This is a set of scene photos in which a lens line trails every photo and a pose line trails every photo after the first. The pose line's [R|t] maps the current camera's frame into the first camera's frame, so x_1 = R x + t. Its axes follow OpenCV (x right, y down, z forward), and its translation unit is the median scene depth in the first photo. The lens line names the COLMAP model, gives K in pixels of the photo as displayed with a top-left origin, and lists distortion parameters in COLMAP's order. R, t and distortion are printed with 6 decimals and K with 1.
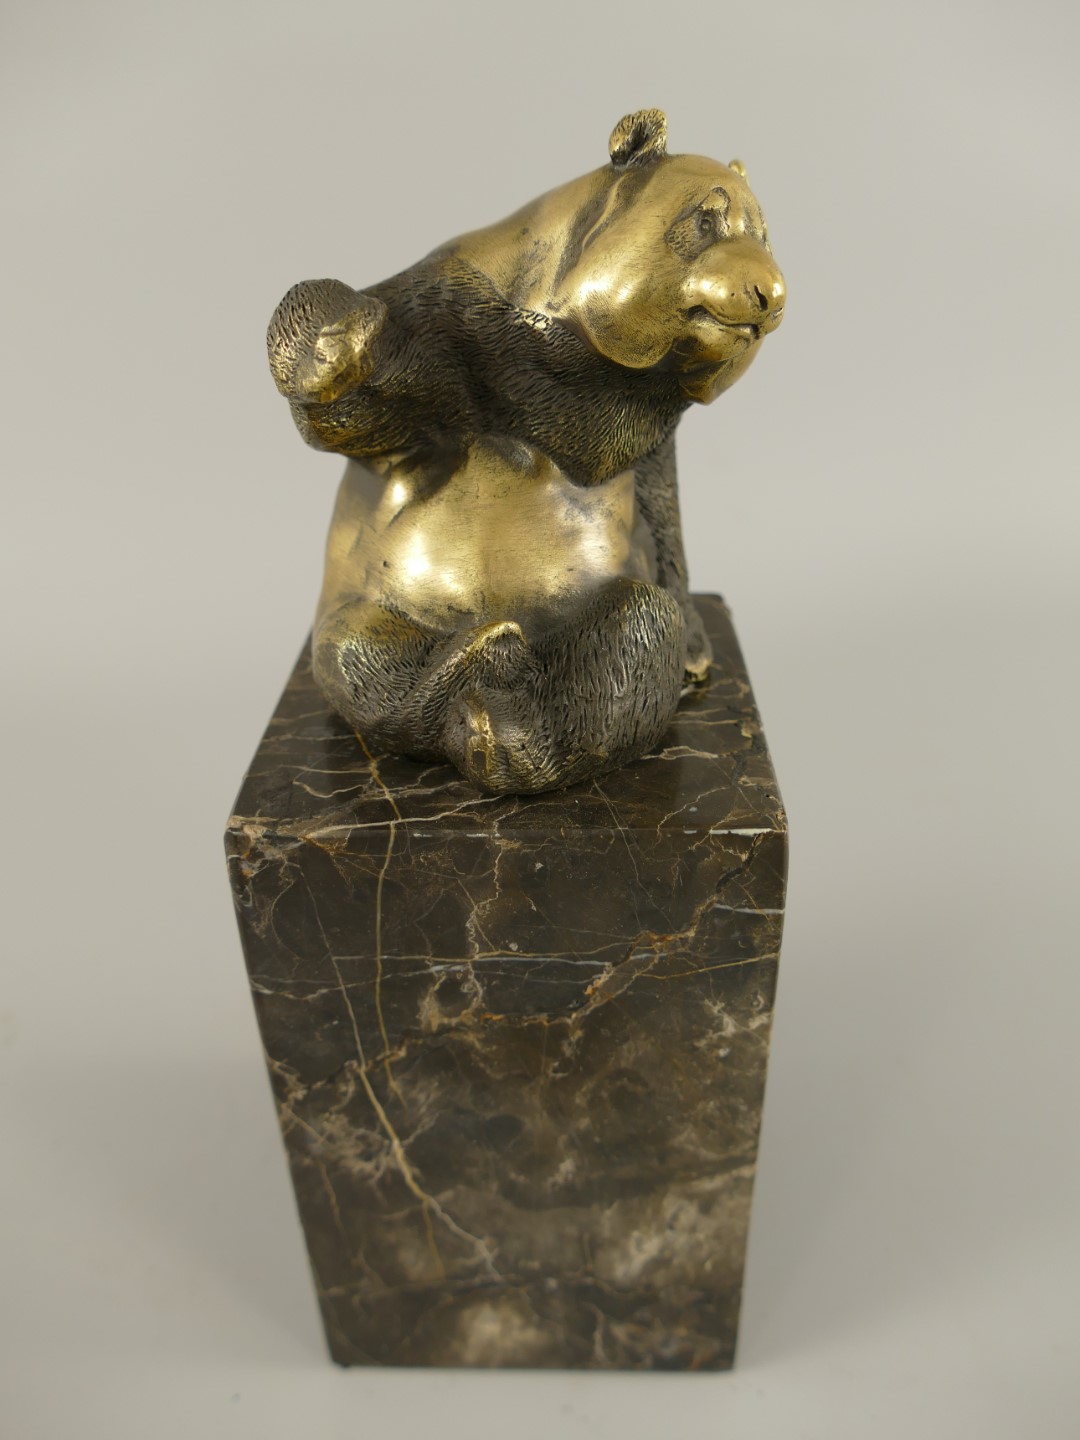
lens RADIAL K [[1139.4, 0, 540.0], [0, 1139.4, 720.0], [0, 0, 1]] dist [-0.020969, 0.004286]
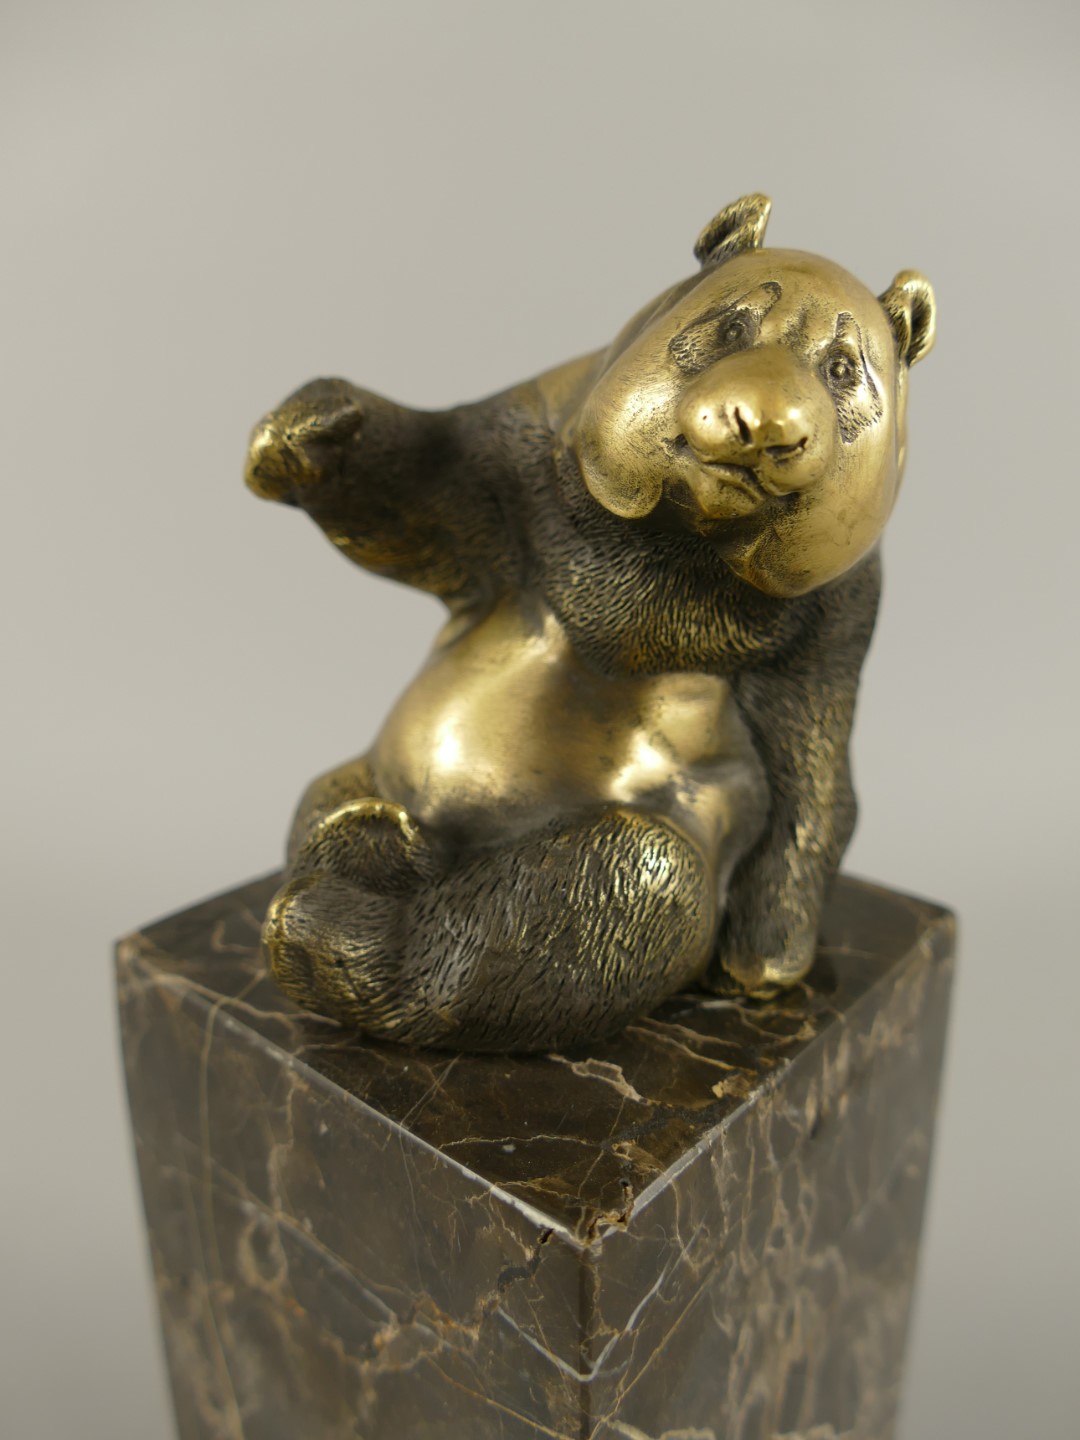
lens RADIAL K [[1139.4, 0, 540.0], [0, 1139.4, 720.0], [0, 0, 1]] dist [-0.020969, 0.004286]
pose [[0.768776, 0.220620, -0.600259, 0.474973], [-0.337911, 0.937019, -0.088383, -0.099637], [0.542955, 0.270781, 0.794907, 0.402722]]
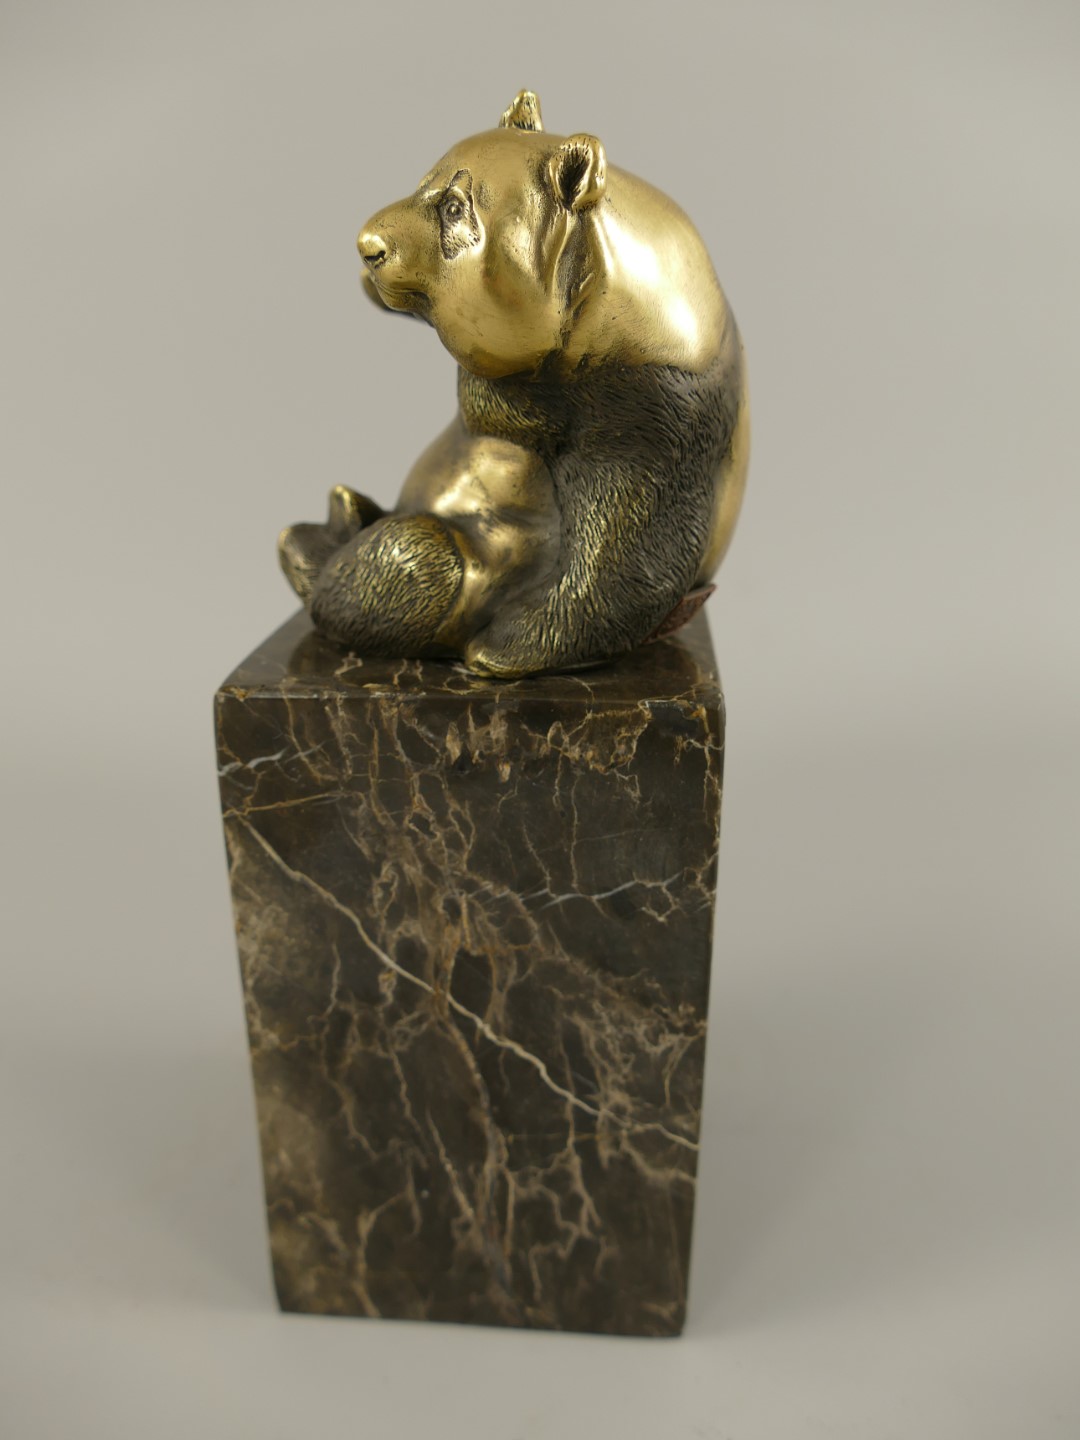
lens RADIAL K [[1139.4, 0, 540.0], [0, 1139.4, 720.0], [0, 0, 1]] dist [-0.020969, 0.004286]
pose [[-0.051255, 0.376381, -0.925046, 1.202862], [-0.507996, 0.787654, 0.348627, -0.422116], [0.859833, 0.487789, 0.150829, 1.063087]]
